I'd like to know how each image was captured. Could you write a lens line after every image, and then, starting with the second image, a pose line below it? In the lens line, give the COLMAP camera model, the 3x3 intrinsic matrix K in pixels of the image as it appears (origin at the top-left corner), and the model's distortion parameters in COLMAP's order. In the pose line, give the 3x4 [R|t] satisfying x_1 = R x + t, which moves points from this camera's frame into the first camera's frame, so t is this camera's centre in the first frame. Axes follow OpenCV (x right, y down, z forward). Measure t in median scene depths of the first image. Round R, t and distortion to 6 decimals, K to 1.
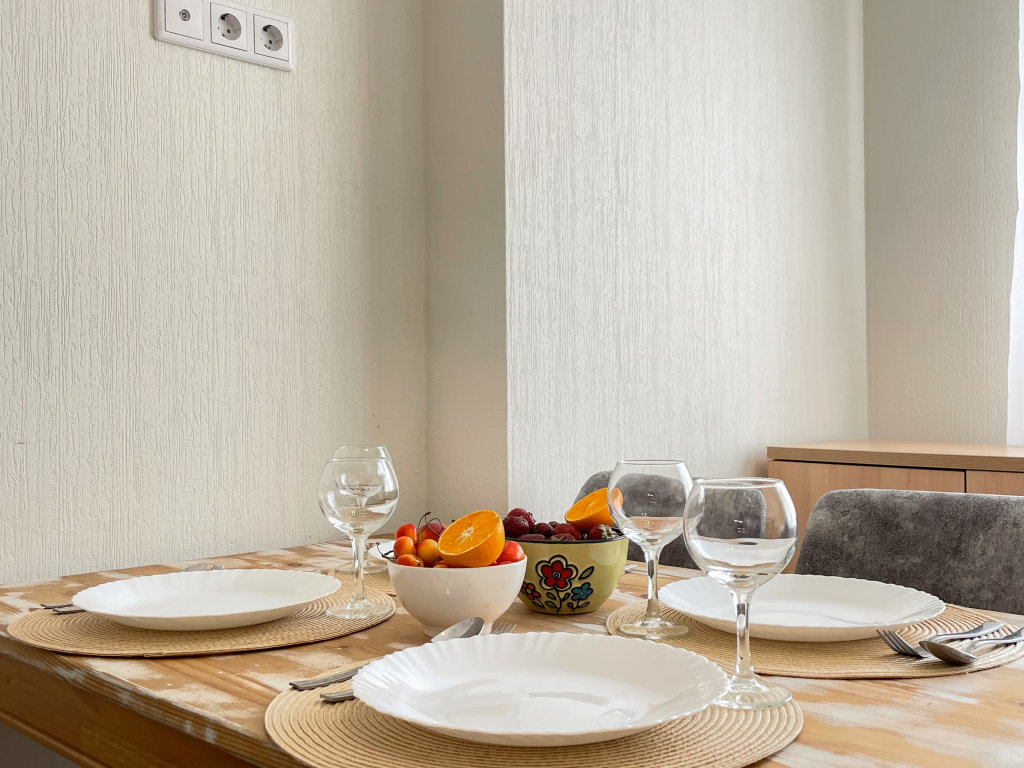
lens RADIAL K [[1080.8, 0, 520.7], [0, 1080.8, 385.4], [0, 0, 1]] dist [0.052986, 0.000000]
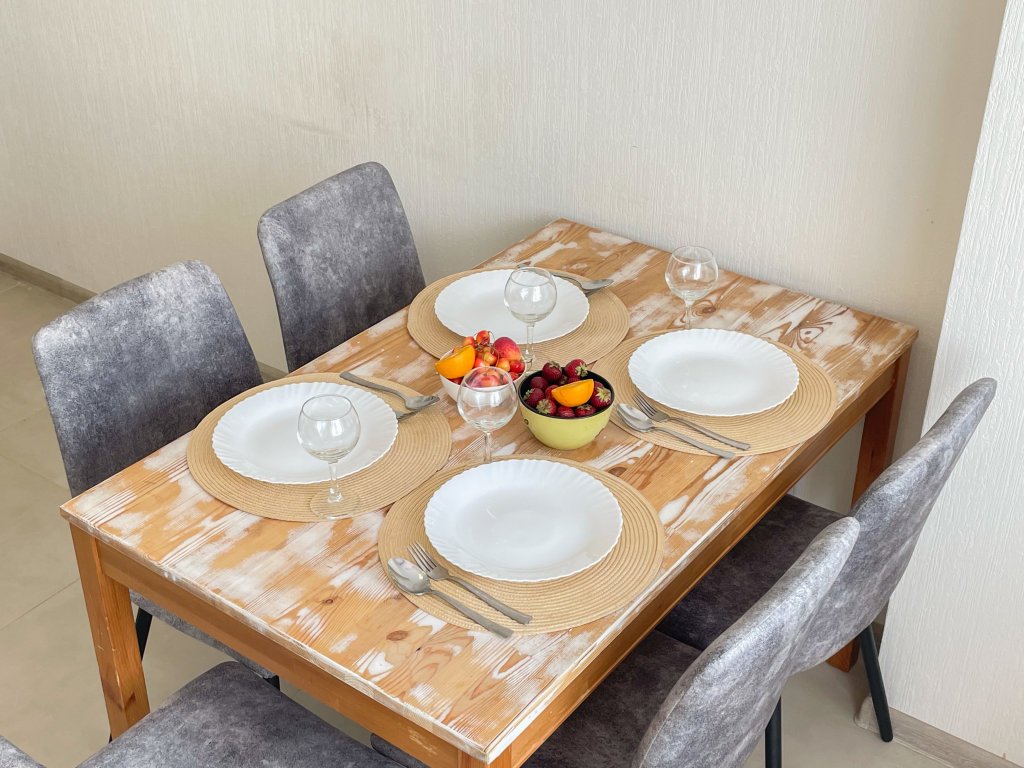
lens RADIAL K [[1352.6, 0, 511.9], [0, 1352.6, 383.8], [0, 0, 1]] dist [0.106225, 0.000000]
pose [[0.156606, 0.531068, -0.832731, 1.242513], [0.007330, 0.842486, 0.538668, -0.681105], [0.987634, -0.090463, 0.128046, 0.609075]]
